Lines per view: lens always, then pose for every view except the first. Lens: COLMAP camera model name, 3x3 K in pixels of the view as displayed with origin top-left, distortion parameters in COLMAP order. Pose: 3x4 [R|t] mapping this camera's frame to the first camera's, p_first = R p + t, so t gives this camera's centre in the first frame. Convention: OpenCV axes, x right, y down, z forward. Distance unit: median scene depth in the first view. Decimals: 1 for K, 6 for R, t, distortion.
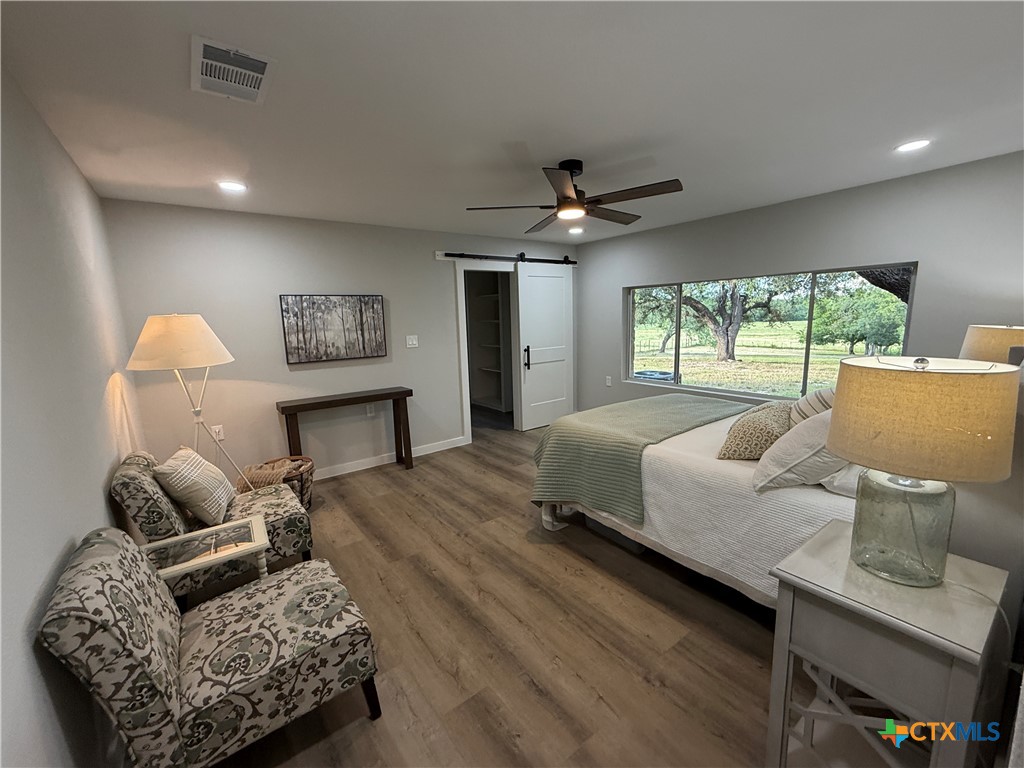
lens RADIAL K [[425.6, 0, 512.0], [0, 425.6, 384.0], [0, 0, 1]] dist [0.002546, 0.000331]
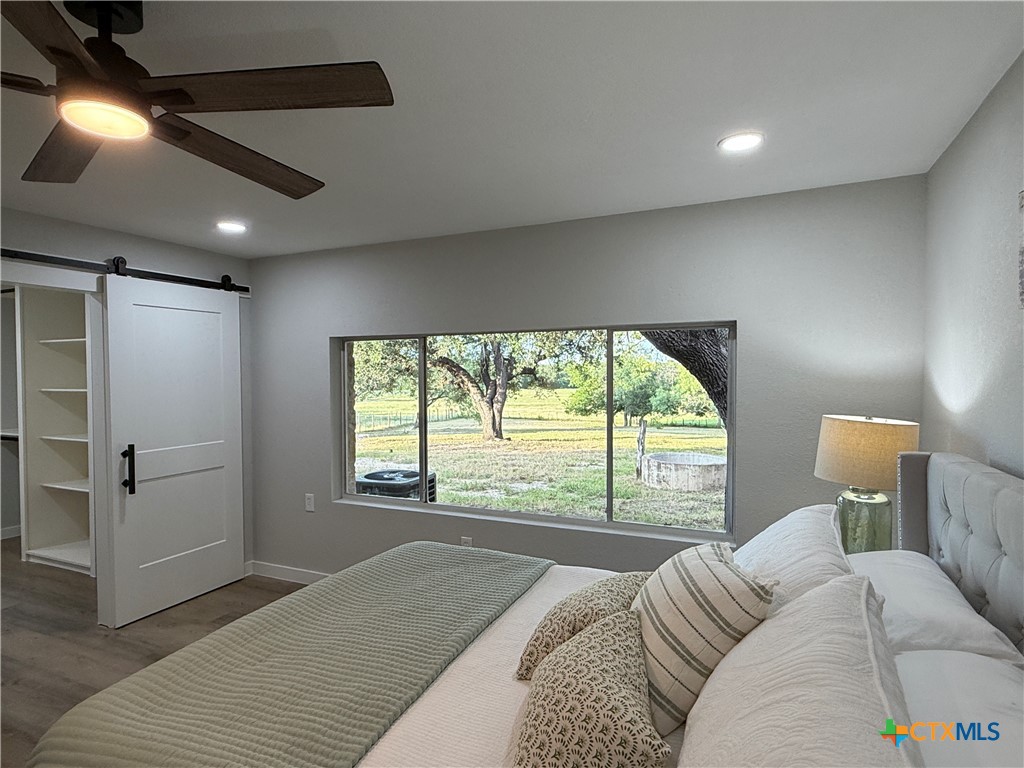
lens RADIAL K [[566.3, 0, 512.0], [0, 566.3, 384.0], [0, 0, 1]] dist [-0.002073, -0.000245]
pose [[0.876878, 0.015807, 0.480452, 0.096852], [0.056122, 0.989258, -0.134977, -0.042146], [-0.477425, 0.145322, 0.866572, 0.203966]]
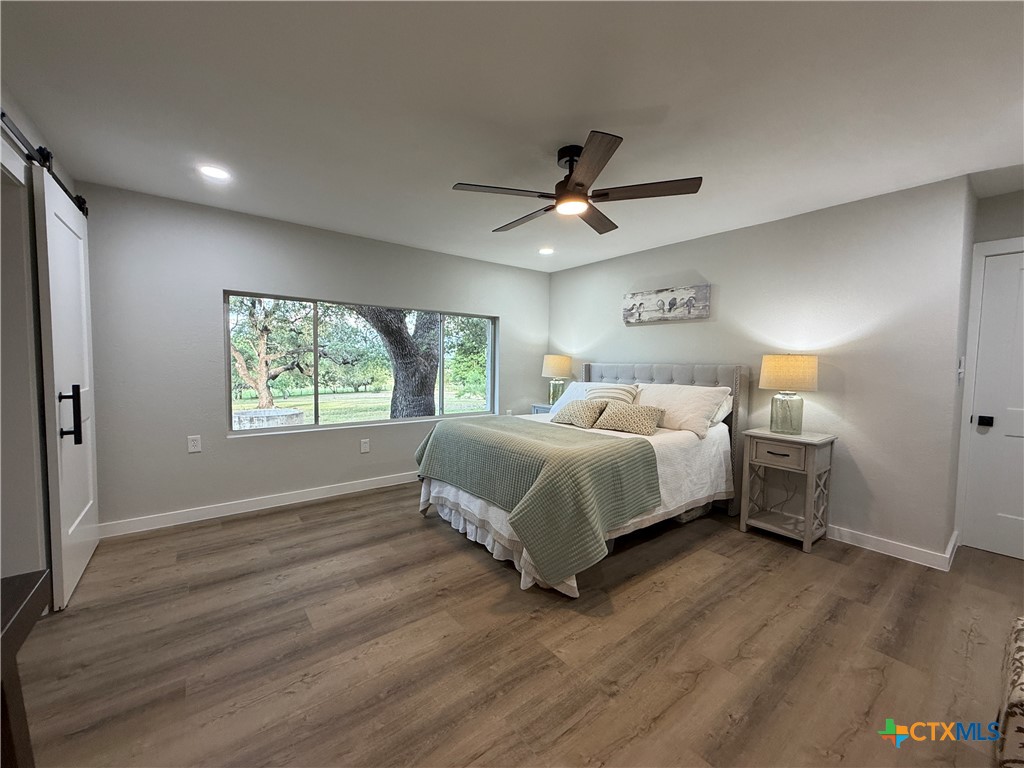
lens RADIAL K [[407.7, 0, 509.5], [0, 407.7, 385.0], [0, 0, 1]] dist [-0.000932, 0.000530]
pose [[-0.021911, -0.026679, 0.999404, -0.319380], [0.144838, 0.989013, 0.029578, -0.037676], [-0.989213, 0.145400, -0.017806, 0.542915]]
